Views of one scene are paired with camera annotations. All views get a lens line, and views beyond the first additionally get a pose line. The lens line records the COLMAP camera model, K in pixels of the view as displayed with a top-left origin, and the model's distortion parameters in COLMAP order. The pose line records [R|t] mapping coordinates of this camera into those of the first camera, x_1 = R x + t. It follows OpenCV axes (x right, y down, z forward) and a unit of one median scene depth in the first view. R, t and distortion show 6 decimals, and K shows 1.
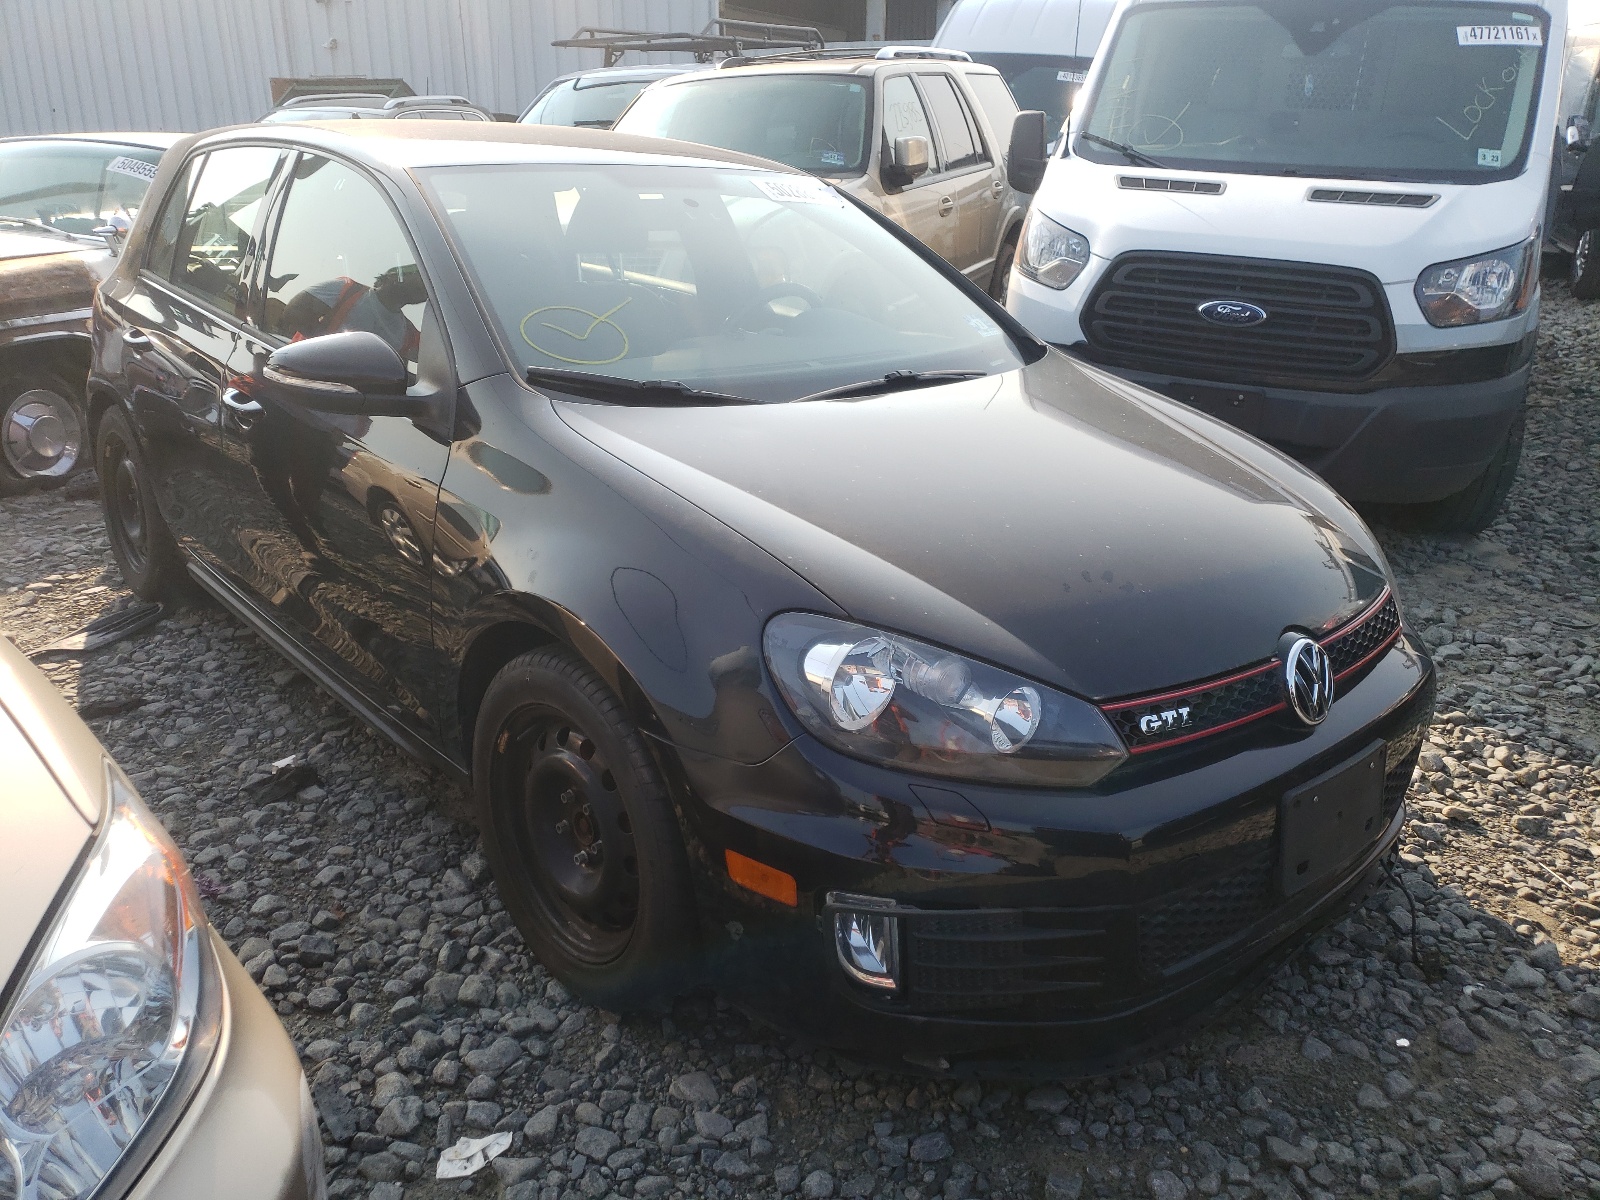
lens RADIAL K [[1222.2, 0, 786.5], [0, 1222.2, 598.3], [0, 0, 1]] dist [0.018487, -0.014538]
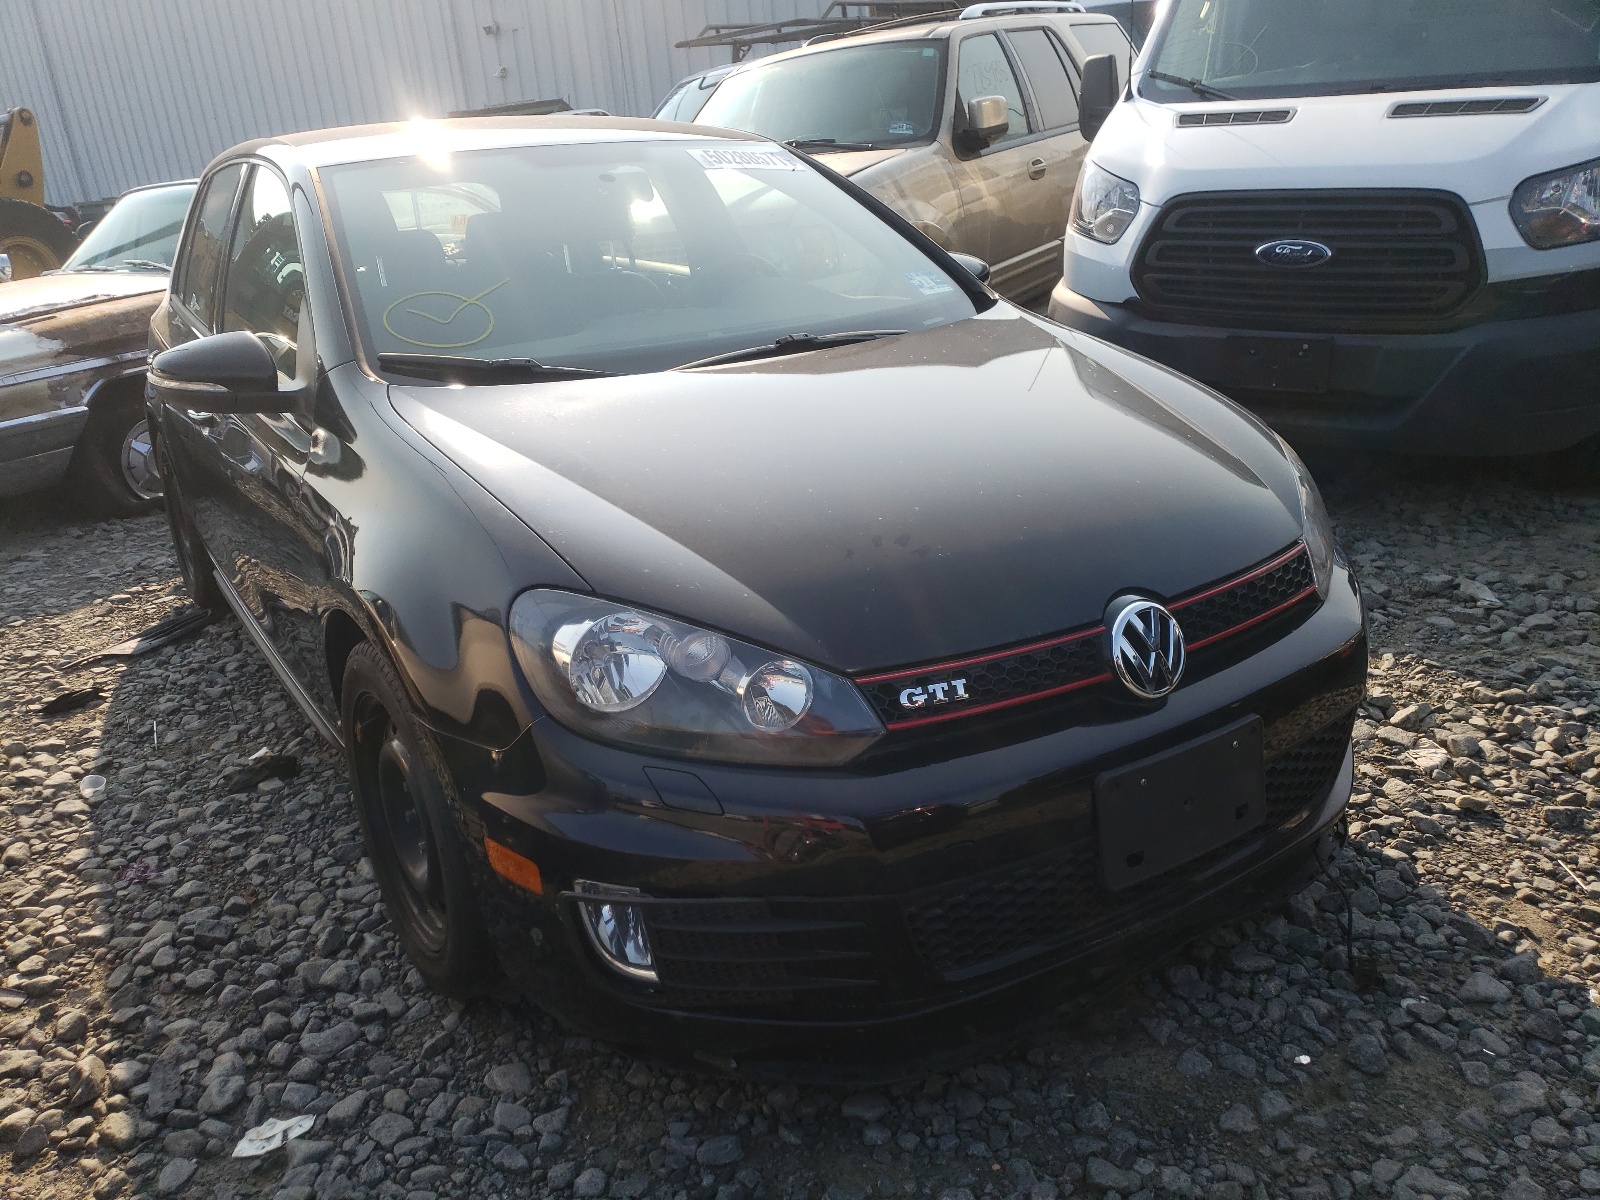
lens RADIAL K [[1222.2, 0, 852.2], [0, 1222.2, 630.1], [0, 0, 1]] dist [0.018487, -0.014538]
pose [[0.982769, -0.026760, -0.182893, 0.331903], [0.030889, 0.999327, 0.019767, 0.025964], [0.182241, -0.025076, 0.982934, 0.082393]]
